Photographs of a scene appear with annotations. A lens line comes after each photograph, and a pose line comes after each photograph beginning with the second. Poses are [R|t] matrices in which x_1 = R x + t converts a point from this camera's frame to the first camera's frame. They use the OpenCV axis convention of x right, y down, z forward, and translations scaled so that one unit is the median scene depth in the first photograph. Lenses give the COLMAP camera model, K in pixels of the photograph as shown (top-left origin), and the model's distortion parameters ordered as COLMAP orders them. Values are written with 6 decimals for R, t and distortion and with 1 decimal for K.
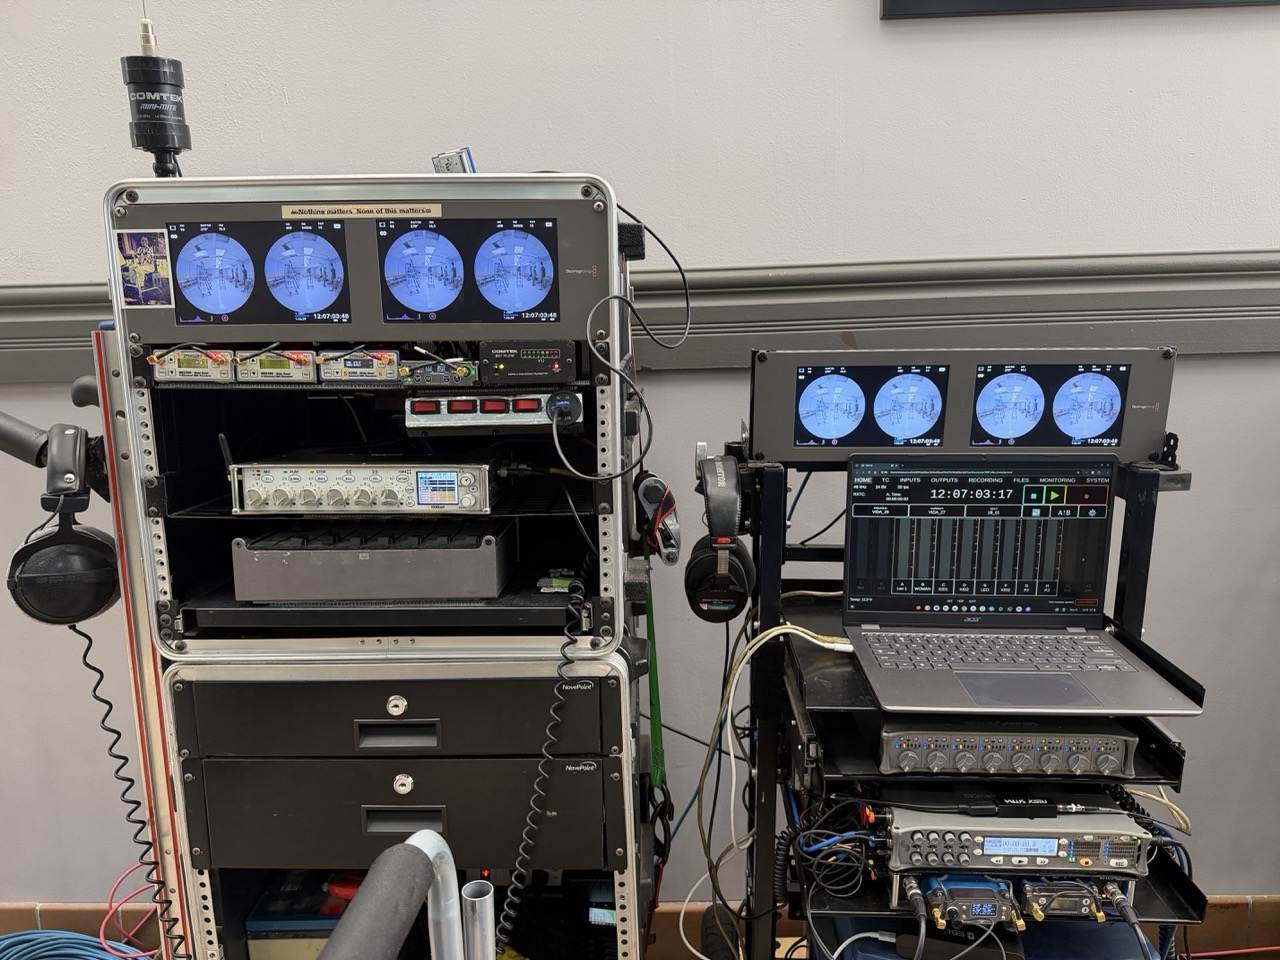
lens RADIAL K [[918.7, 0, 642.6], [0, 918.7, 472.8], [0, 0, 1]] dist [0.044076, -0.005084]
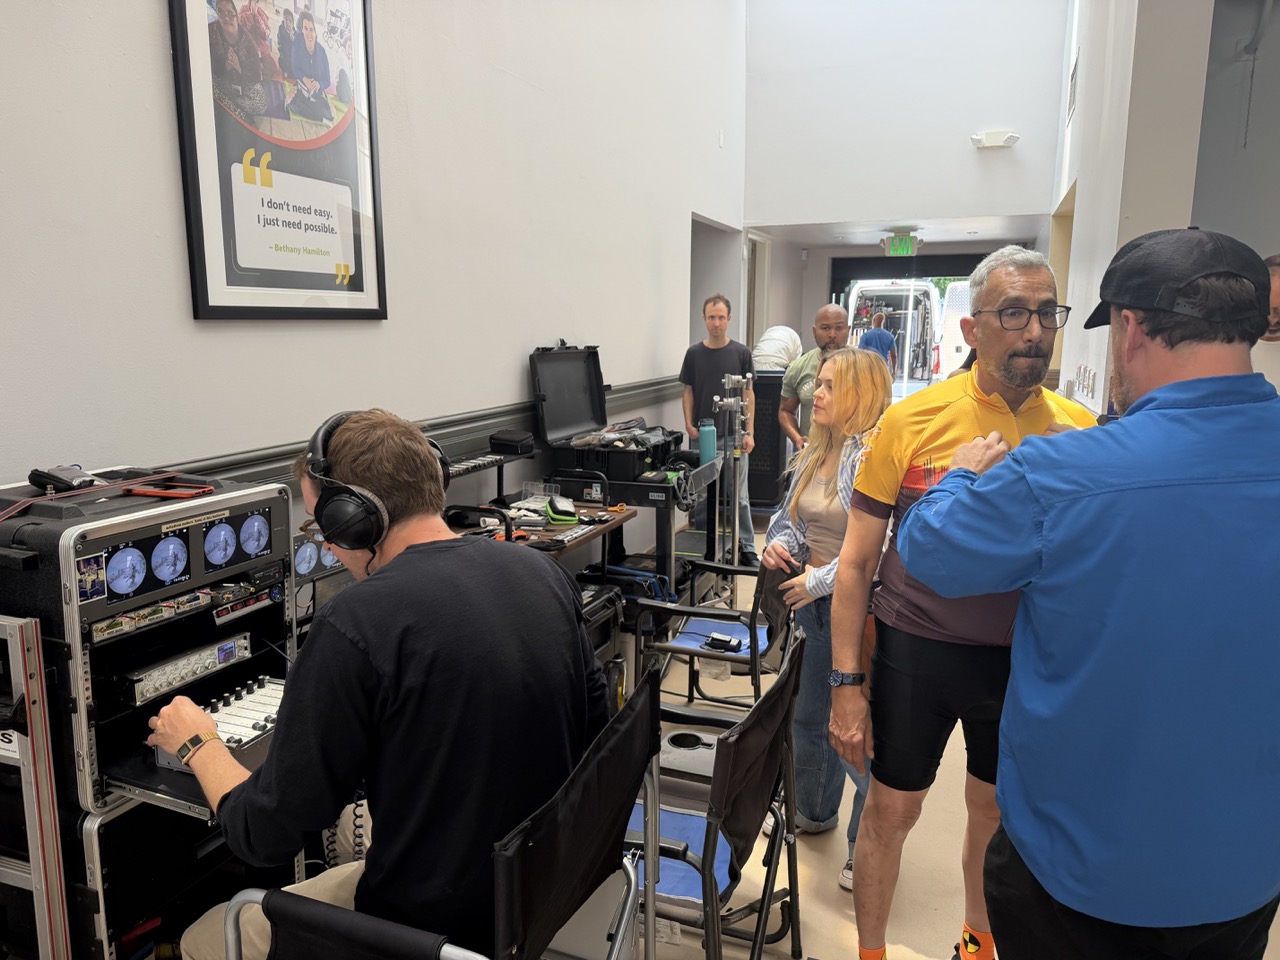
lens RADIAL K [[918.7, 0, 640.7], [0, 918.7, 479.5], [0, 0, 1]] dist [0.044076, -0.005084]
pose [[0.313272, -0.141785, 0.939019, -1.775739], [0.198145, 0.976788, 0.081384, -0.332304], [-0.928762, 0.160566, 0.334094, -0.509896]]
